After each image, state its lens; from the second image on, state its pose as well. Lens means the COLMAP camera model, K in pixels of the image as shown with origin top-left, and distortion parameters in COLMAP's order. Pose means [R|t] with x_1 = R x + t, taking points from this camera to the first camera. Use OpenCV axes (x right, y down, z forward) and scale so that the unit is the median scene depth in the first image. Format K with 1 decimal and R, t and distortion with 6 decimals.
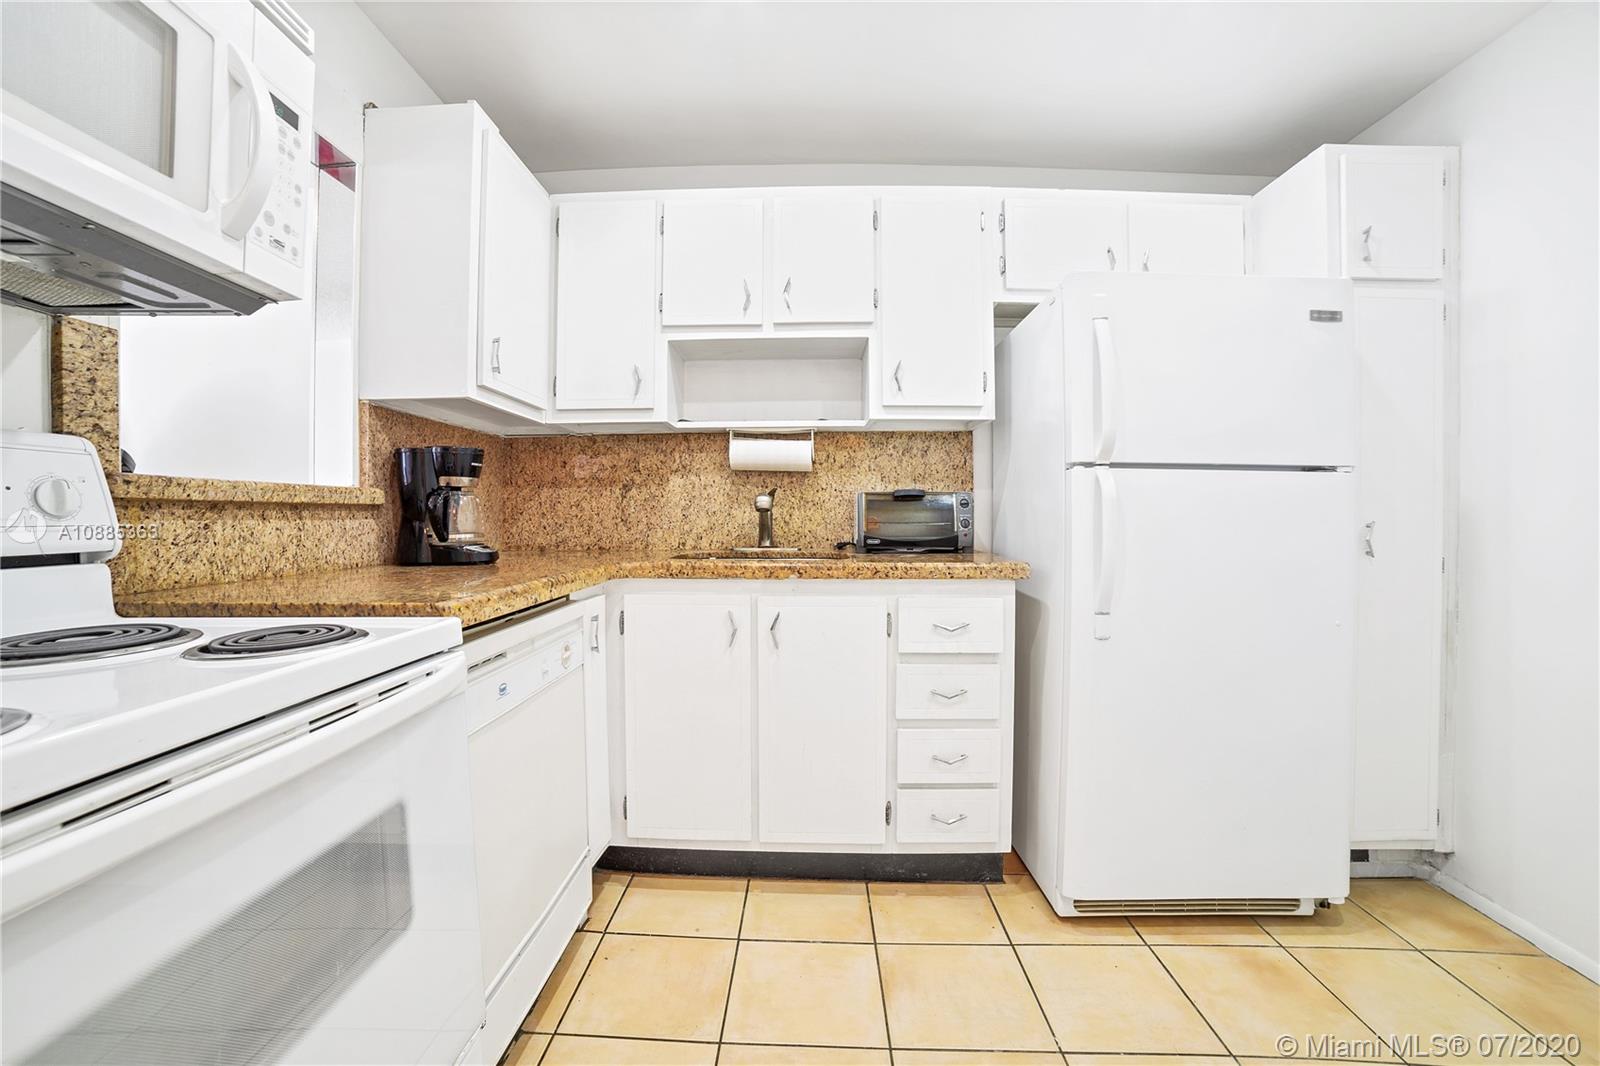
lens RADIAL K [[711.8, 0, 798.5], [0, 711.8, 524.8], [0, 0, 1]] dist [-0.027881, 0.001305]
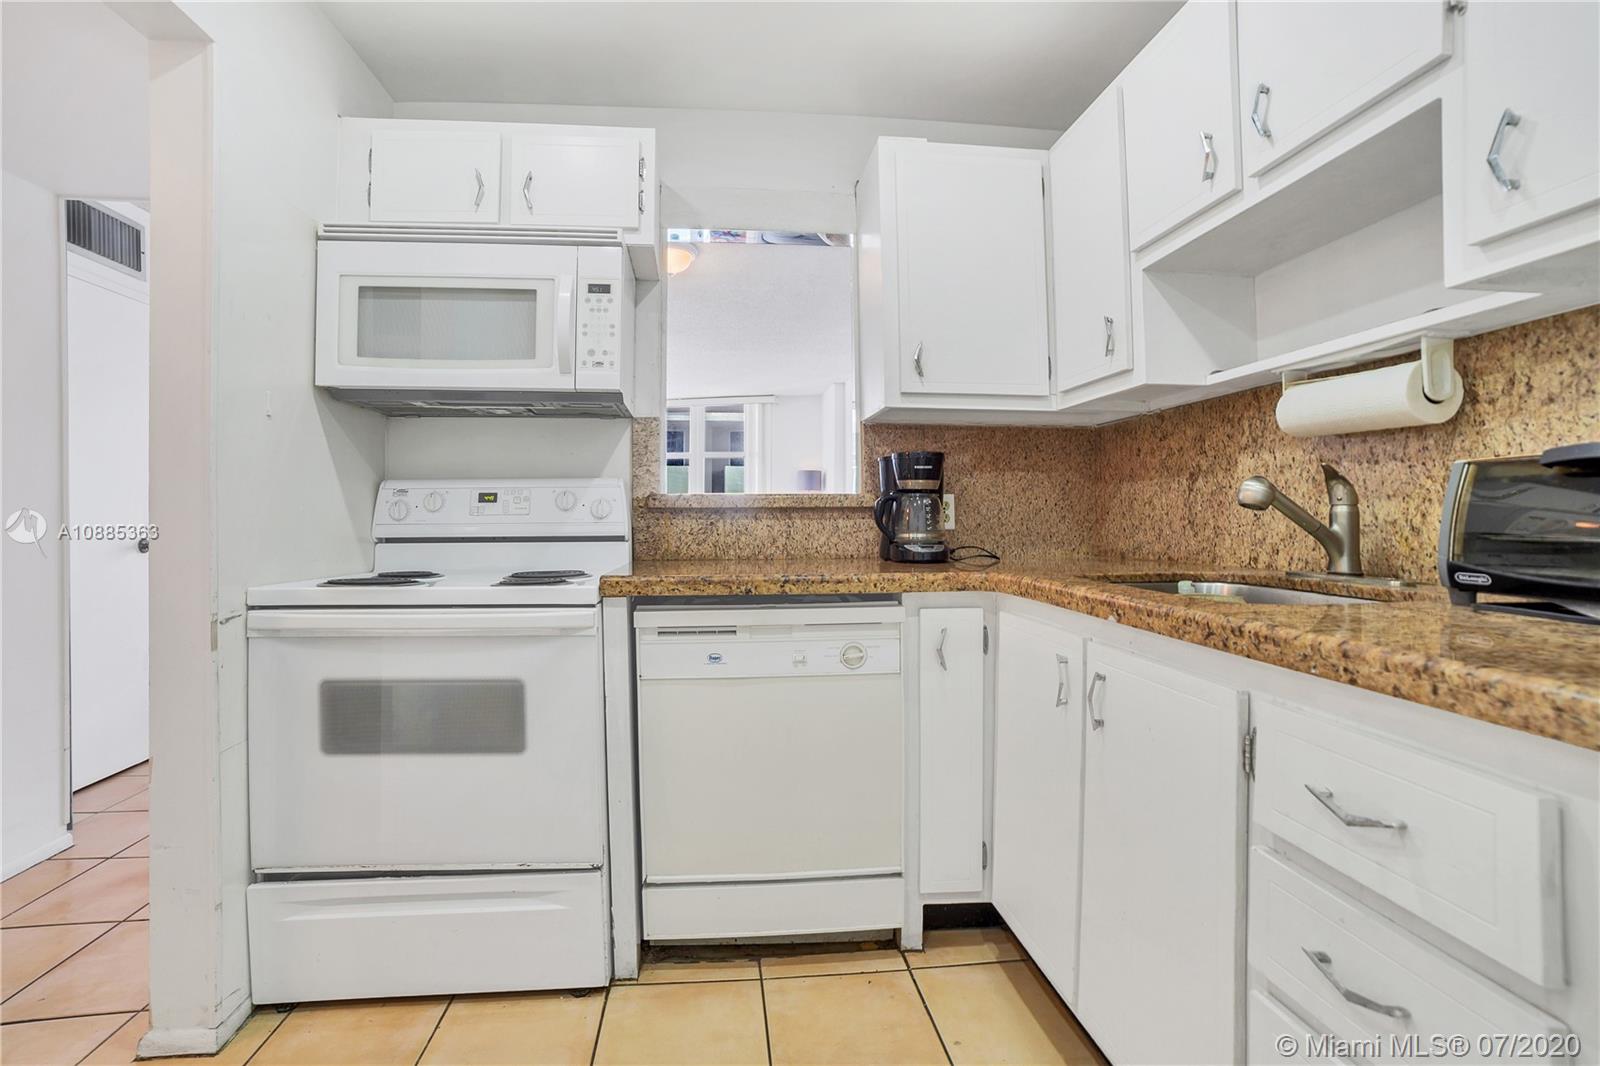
lens RADIAL K [[711.8, 0, 764.5], [0, 711.8, 506.2], [0, 0, 1]] dist [-0.027881, 0.001305]
pose [[0.089682, -0.013388, -0.995880, 0.471086], [-0.009573, 0.999852, -0.014303, -0.008952], [0.995924, 0.010816, 0.089541, 0.551627]]
